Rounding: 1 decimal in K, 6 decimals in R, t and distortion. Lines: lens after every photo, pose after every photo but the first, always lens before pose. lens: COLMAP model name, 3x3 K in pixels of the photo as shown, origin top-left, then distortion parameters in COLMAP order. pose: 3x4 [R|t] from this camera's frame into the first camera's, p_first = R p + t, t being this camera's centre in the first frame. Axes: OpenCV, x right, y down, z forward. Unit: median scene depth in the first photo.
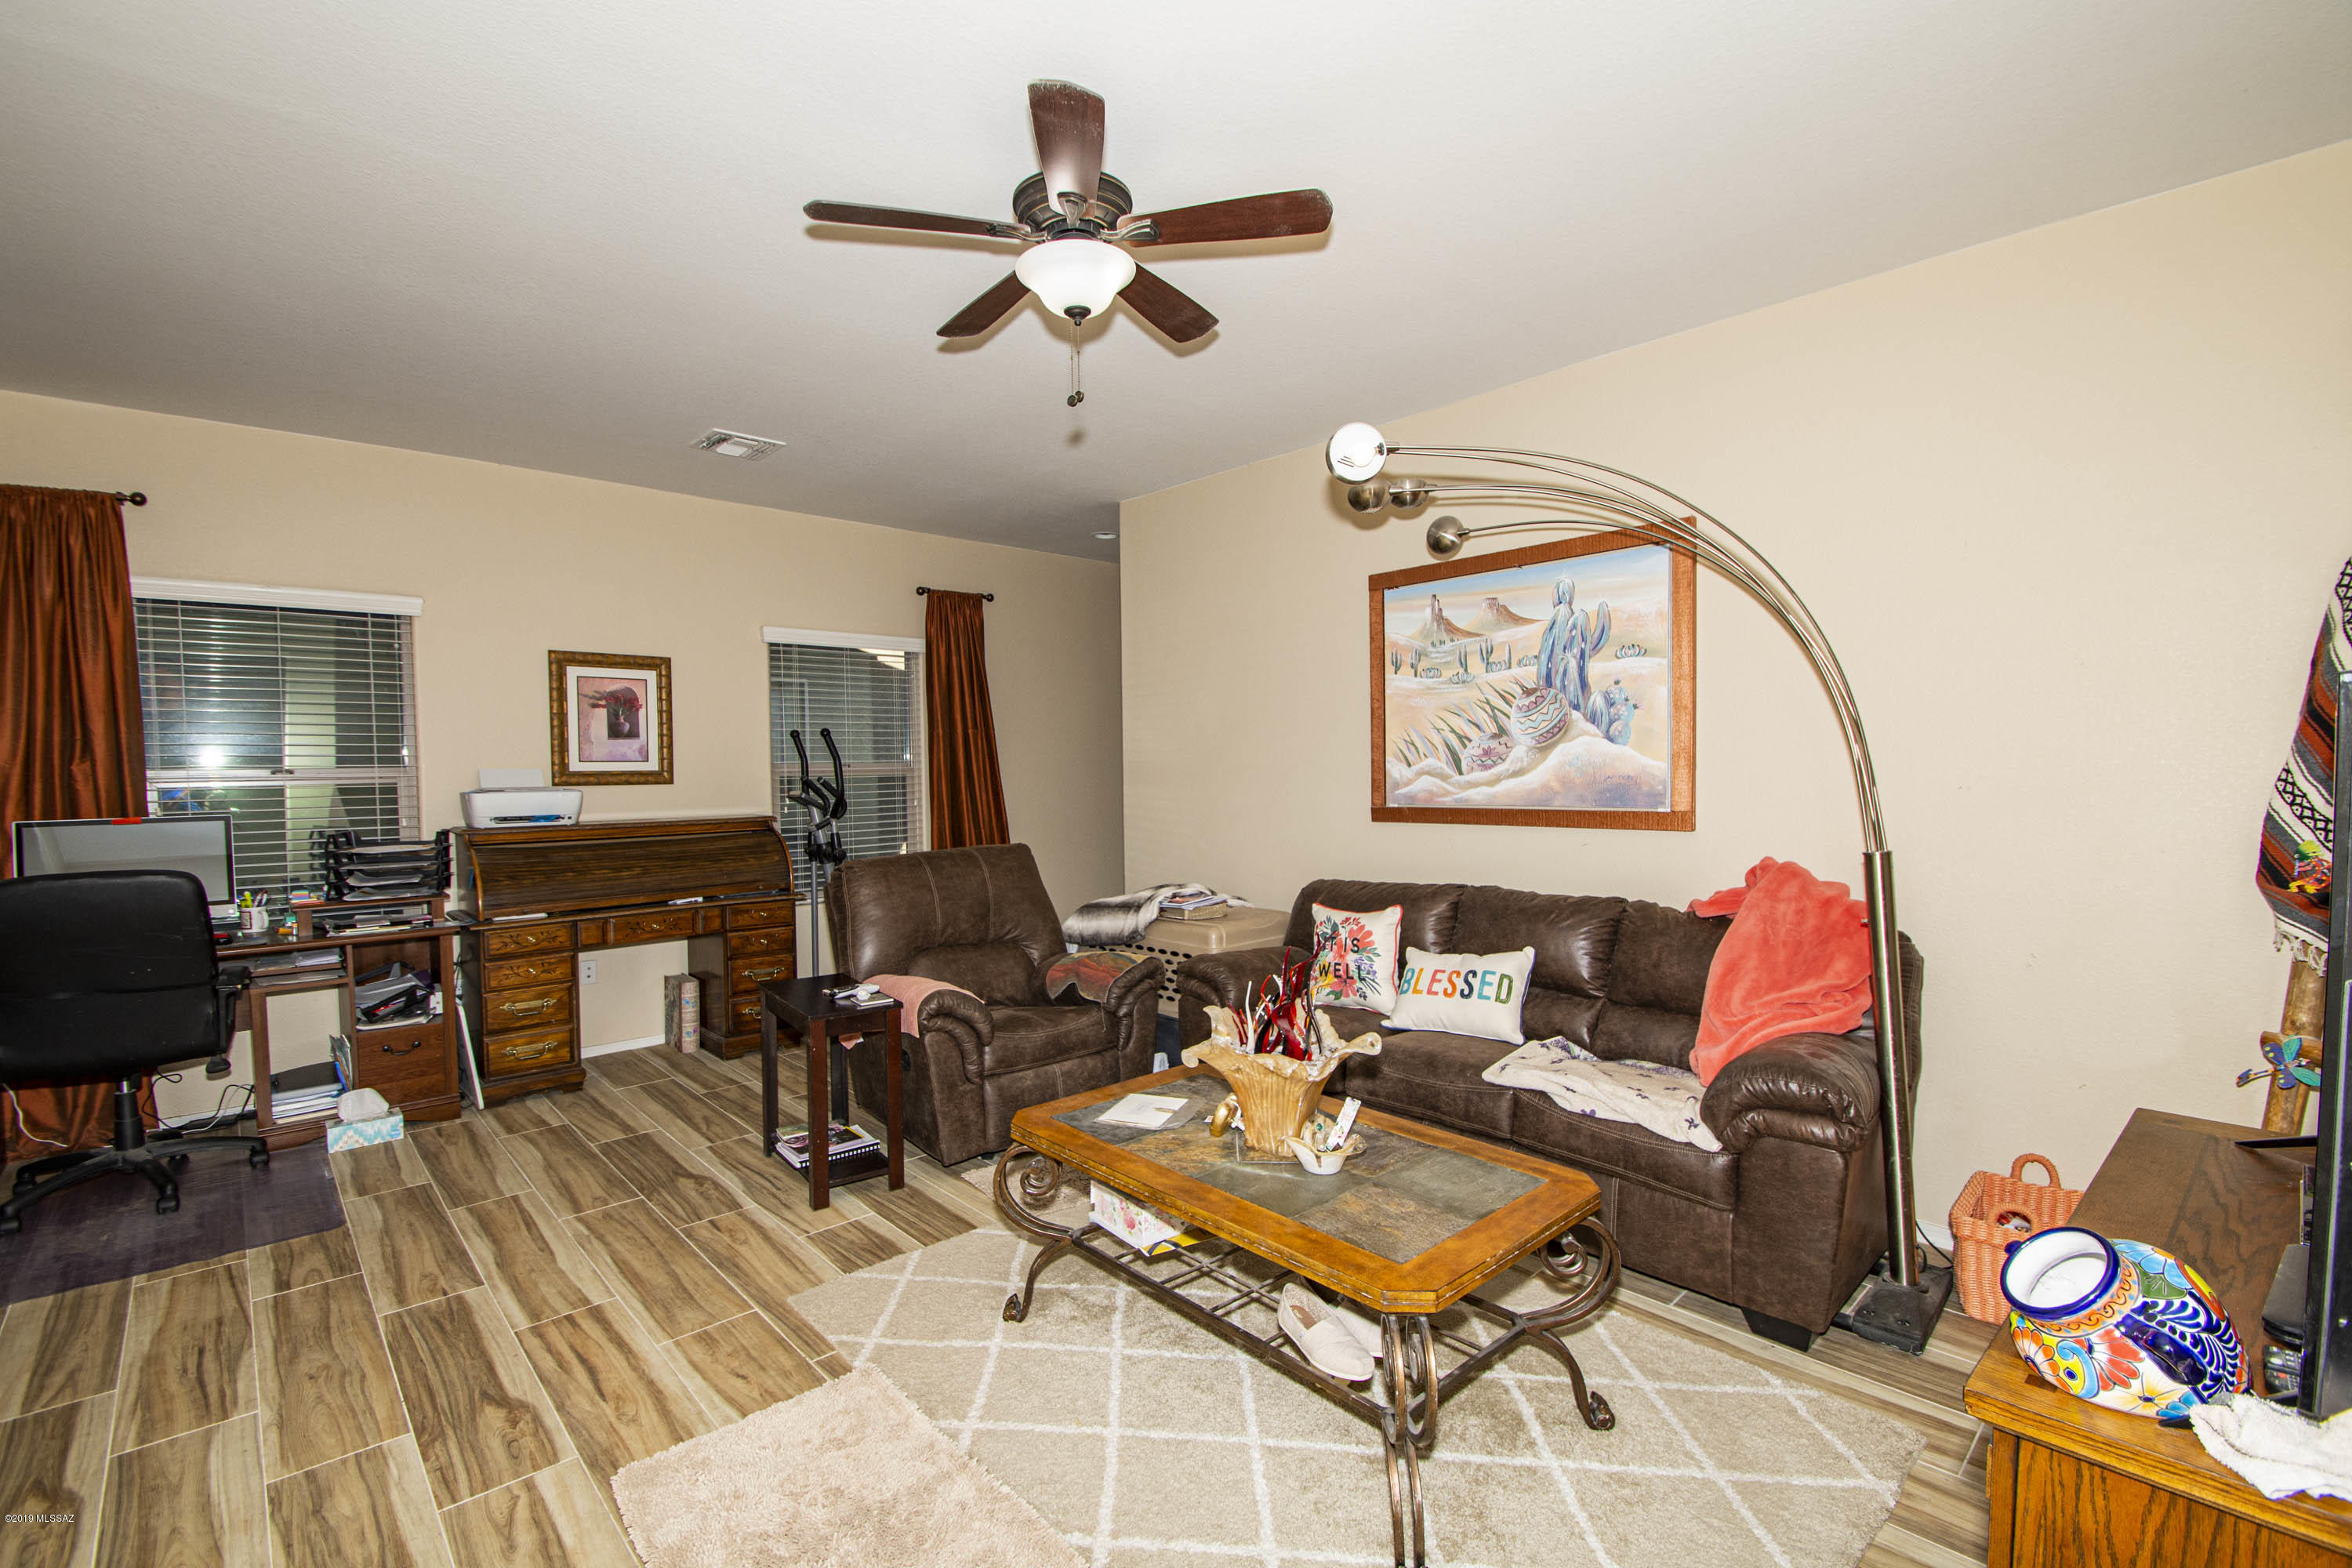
lens RADIAL K [[1035.0, 0, 1170.9], [0, 1035.0, 798.4], [0, 0, 1]] dist [0.000080, -0.006708]
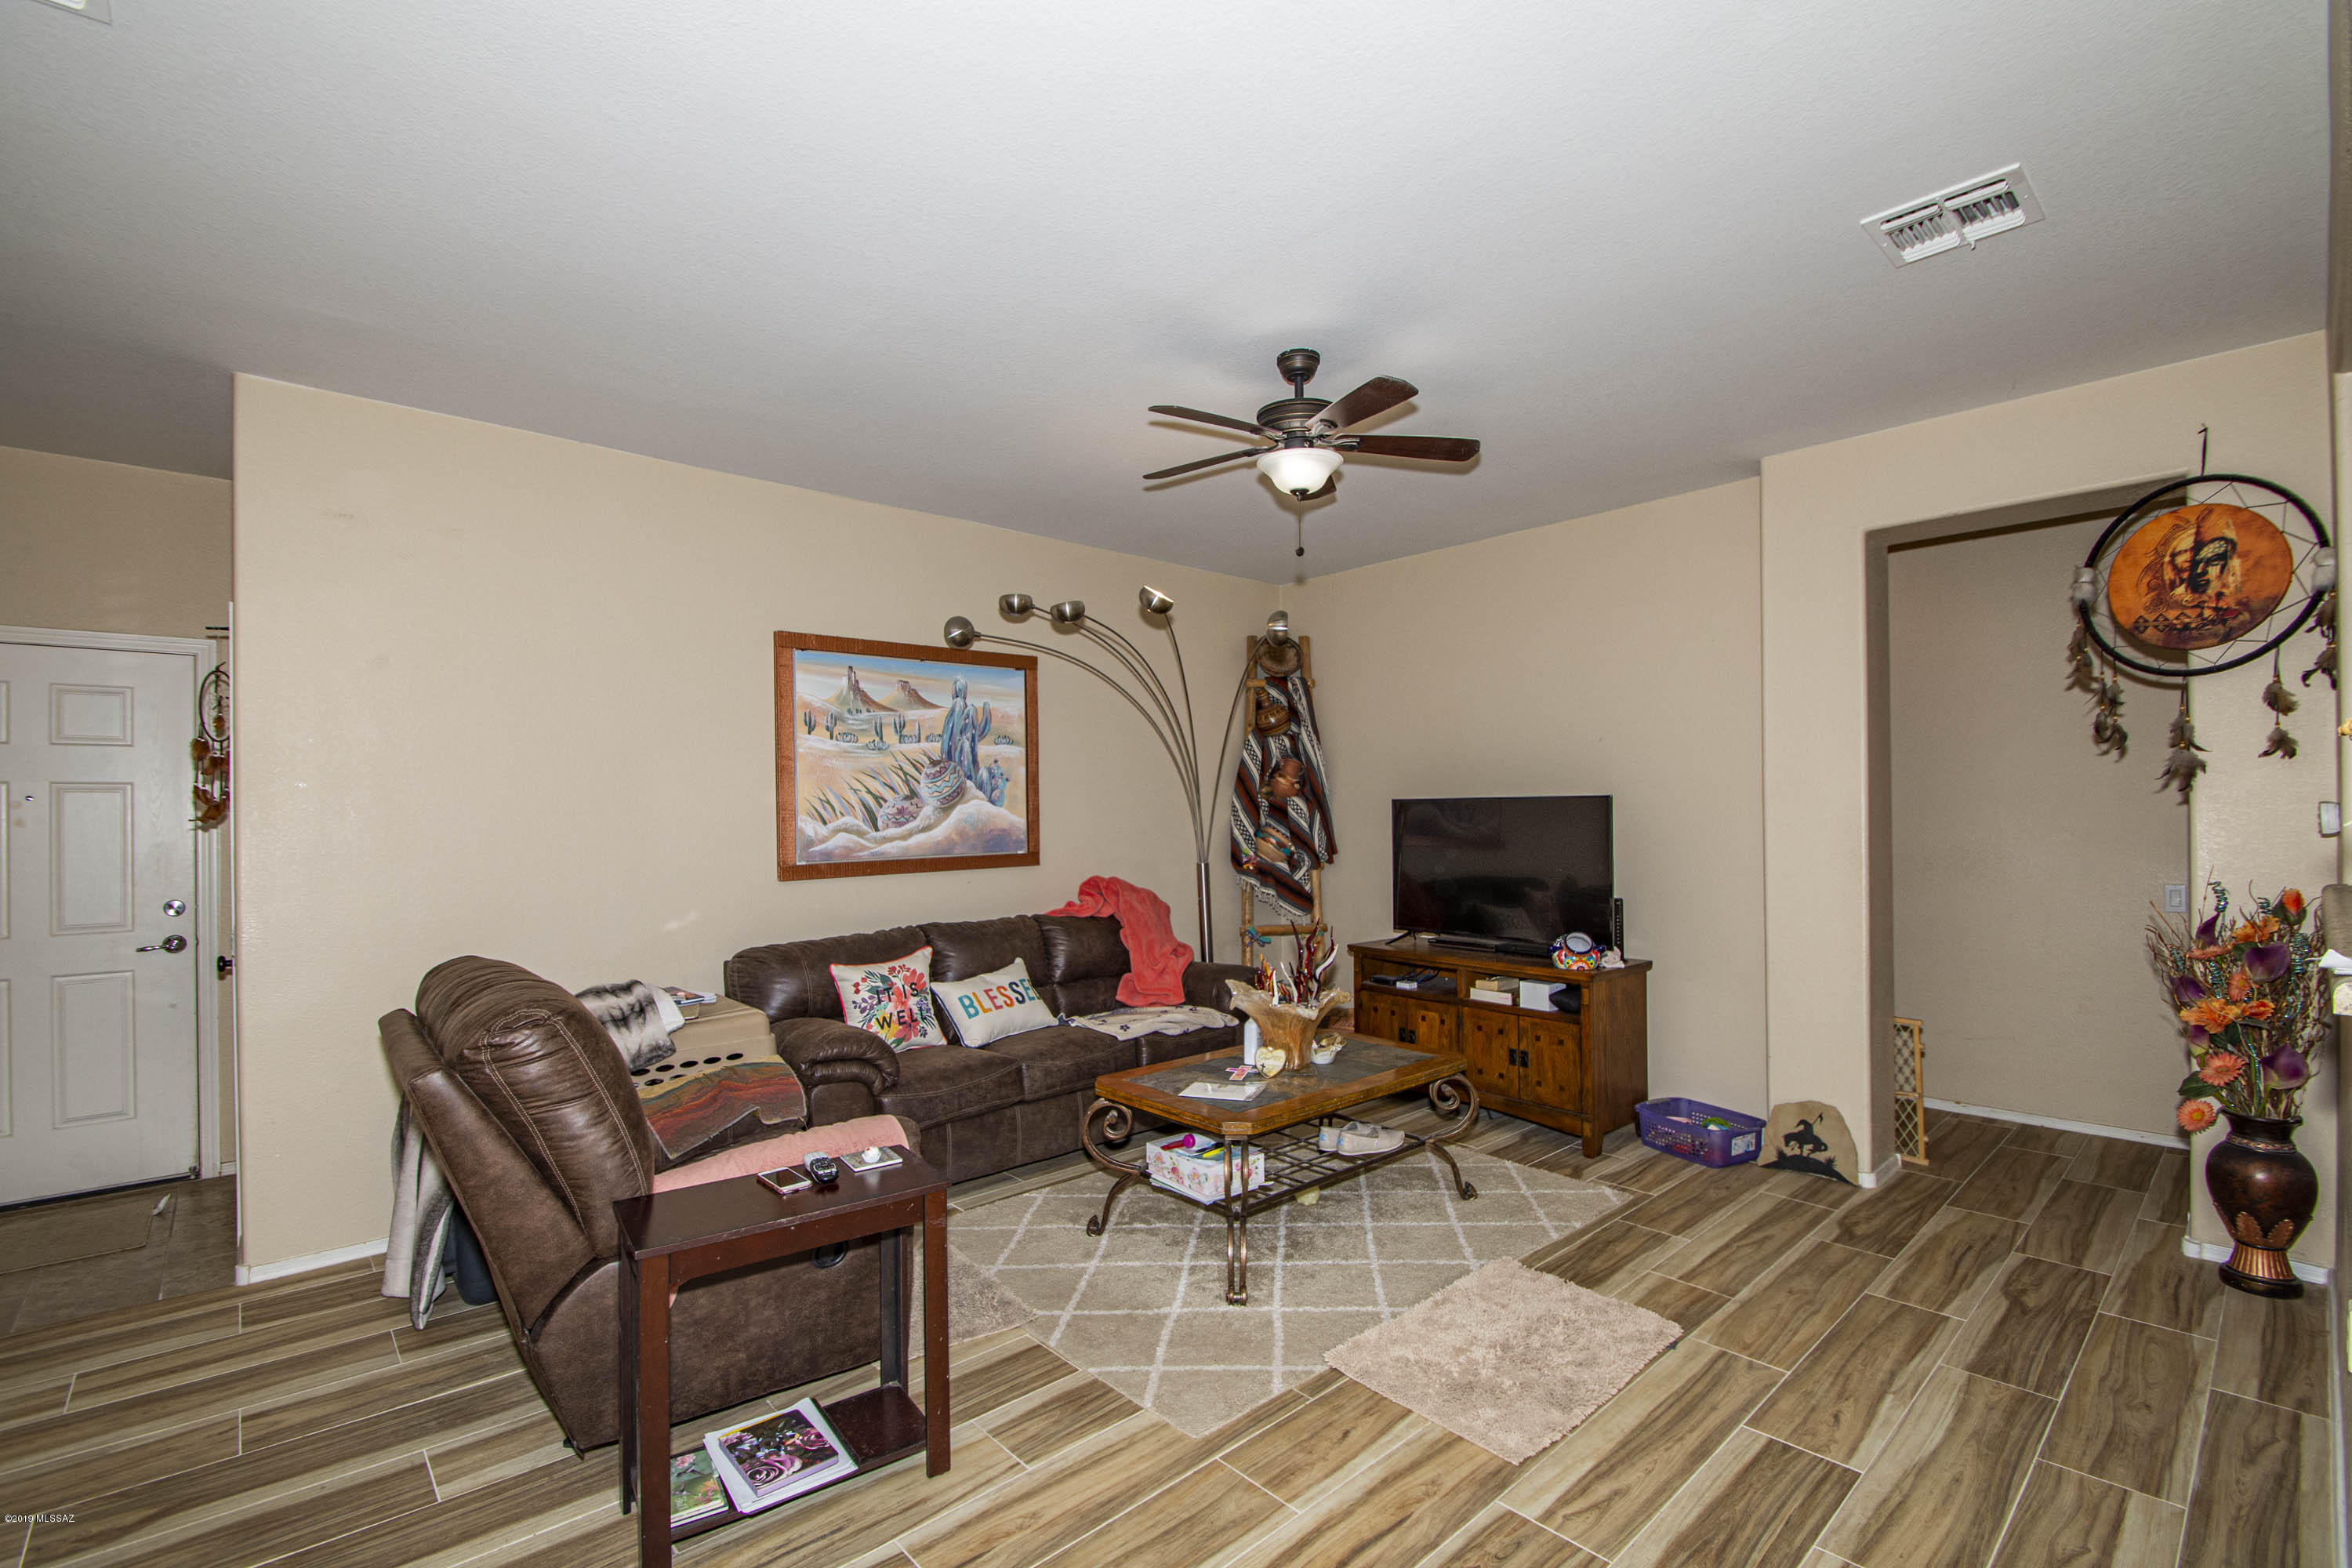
lens RADIAL K [[1035.0, 0, 1168.7], [0, 1035.0, 790.7], [0, 0, 1]] dist [0.000080, -0.006708]
pose [[0.015259, 0.032778, 0.999346, -0.887884], [0.045829, 0.998389, -0.033446, -0.015359], [-0.998833, 0.046309, 0.013732, 0.705745]]
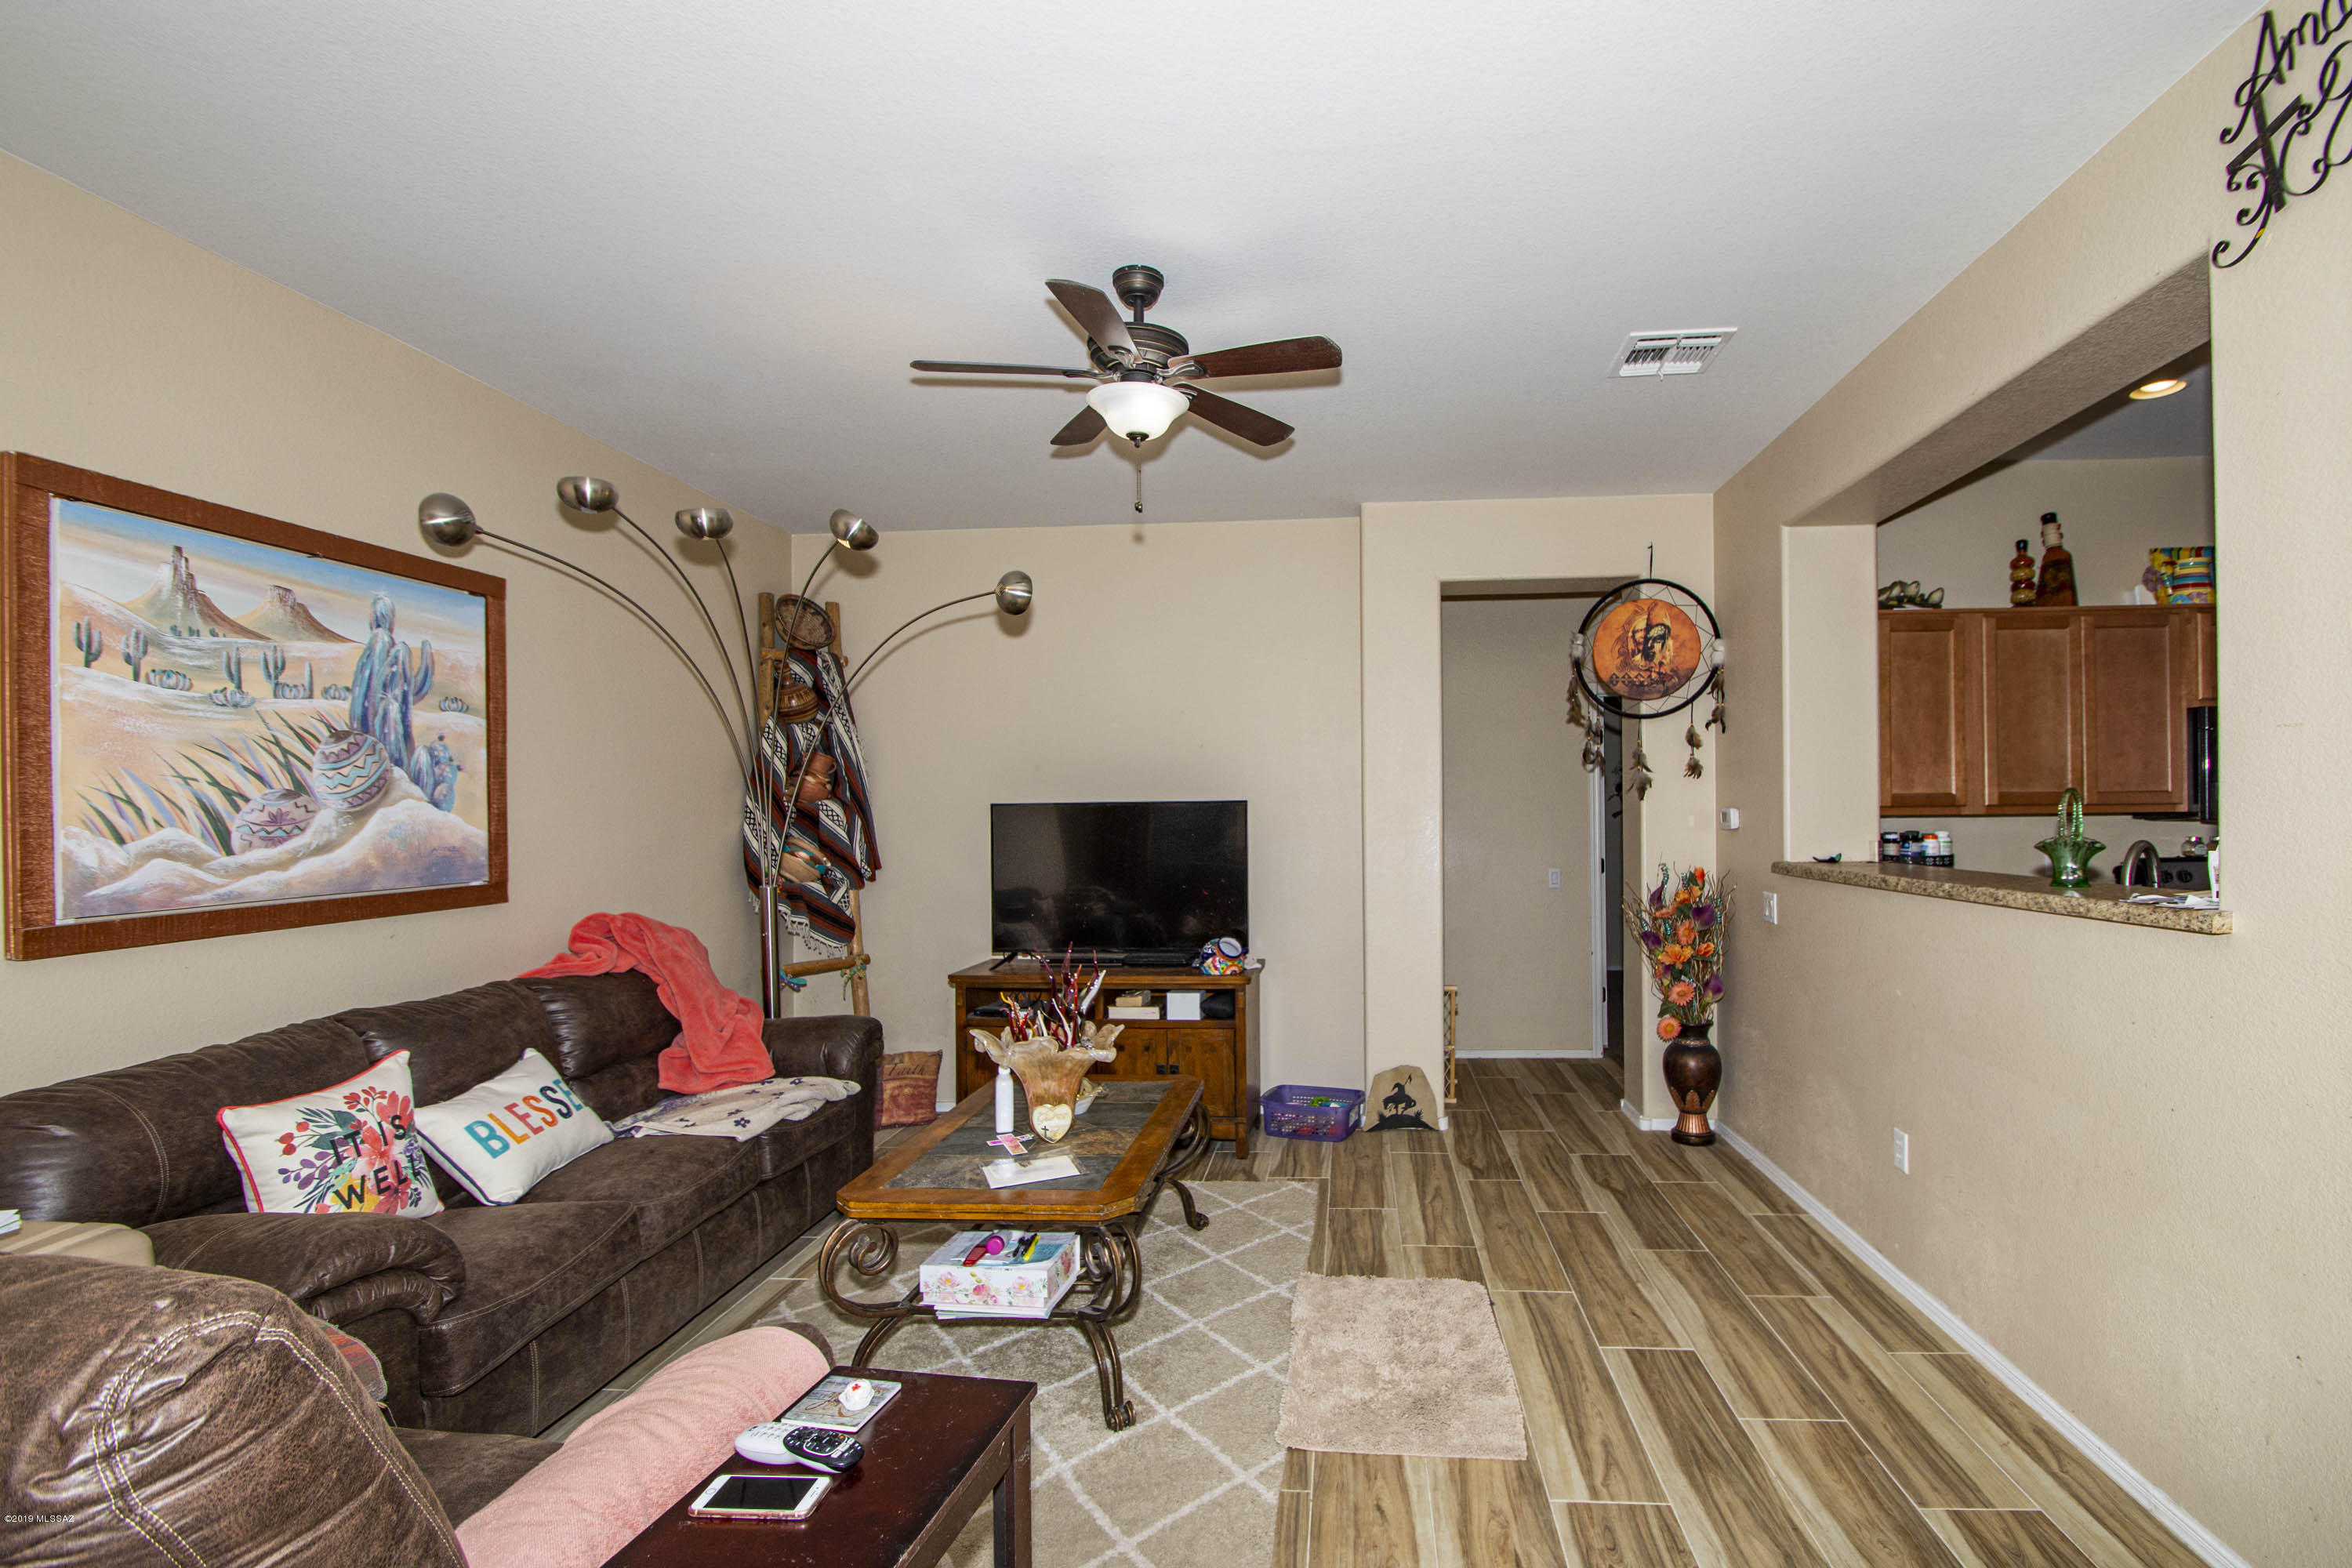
lens RADIAL K [[1078.8, 0, 1281.0], [0, 1078.8, 796.2], [0, 0, 1]] dist [0.000507, -0.005597]
pose [[-0.690083, 0.030532, 0.723086, -0.649492], [0.046503, 0.998916, 0.002202, -0.031676], [-0.722235, 0.035145, -0.690754, 1.046552]]
